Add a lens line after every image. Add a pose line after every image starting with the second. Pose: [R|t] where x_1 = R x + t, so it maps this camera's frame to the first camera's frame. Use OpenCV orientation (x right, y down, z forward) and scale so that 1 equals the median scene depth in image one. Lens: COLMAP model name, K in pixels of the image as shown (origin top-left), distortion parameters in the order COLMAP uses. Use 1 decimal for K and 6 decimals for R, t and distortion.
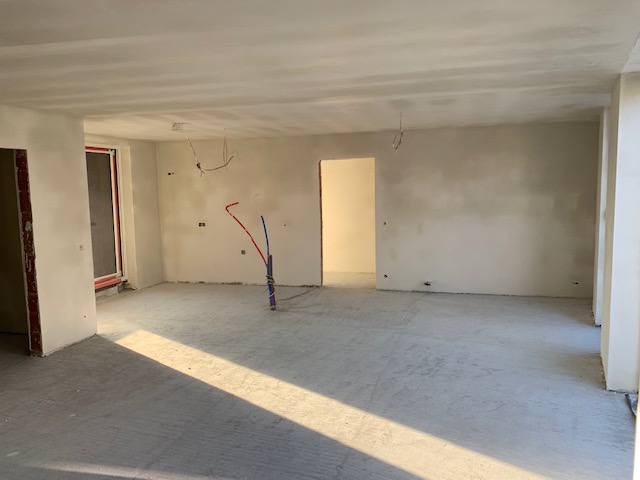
lens RADIAL K [[491.8, 0, 321.2], [0, 491.8, 240.3], [0, 0, 1]] dist [0.012062, 0.002689]
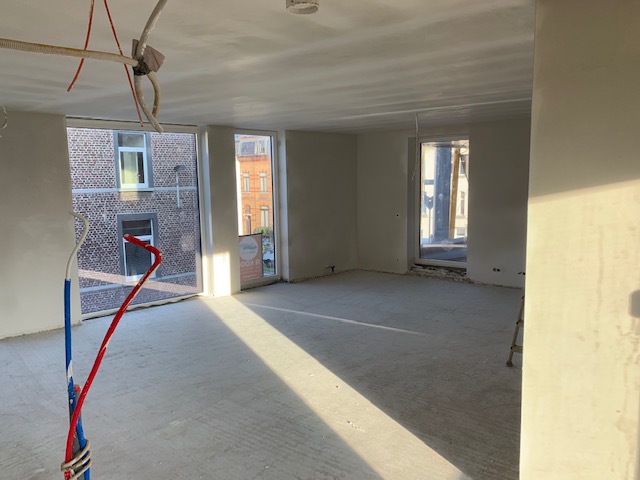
lens RADIAL K [[491.8, 0, 319.5], [0, 491.8, 241.3], [0, 0, 1]] dist [0.012062, 0.002689]
pose [[-0.927741, -0.012411, 0.373018, -0.583103], [0.079899, 0.969672, 0.230982, -0.203359], [-0.364572, 0.244095, -0.898613, 1.806127]]
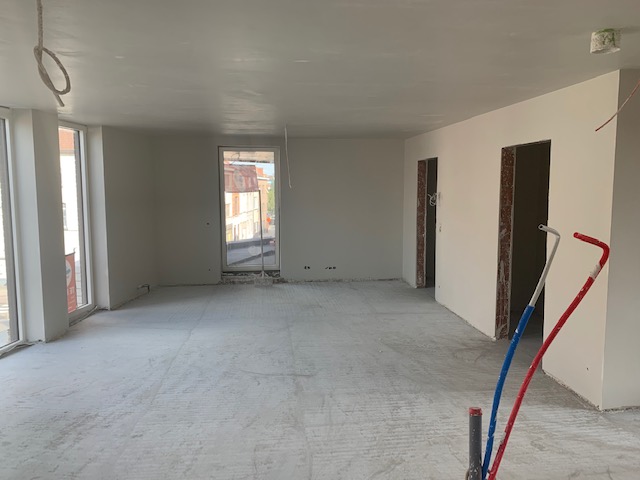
lens RADIAL K [[491.8, 0, 319.6], [0, 491.8, 235.6], [0, 0, 1]] dist [0.012062, 0.002689]
pose [[-0.929063, 0.065875, -0.364008, 0.135565], [-0.018586, 0.974461, 0.223788, -0.217425], [0.369453, 0.214679, -0.904111, 1.804441]]
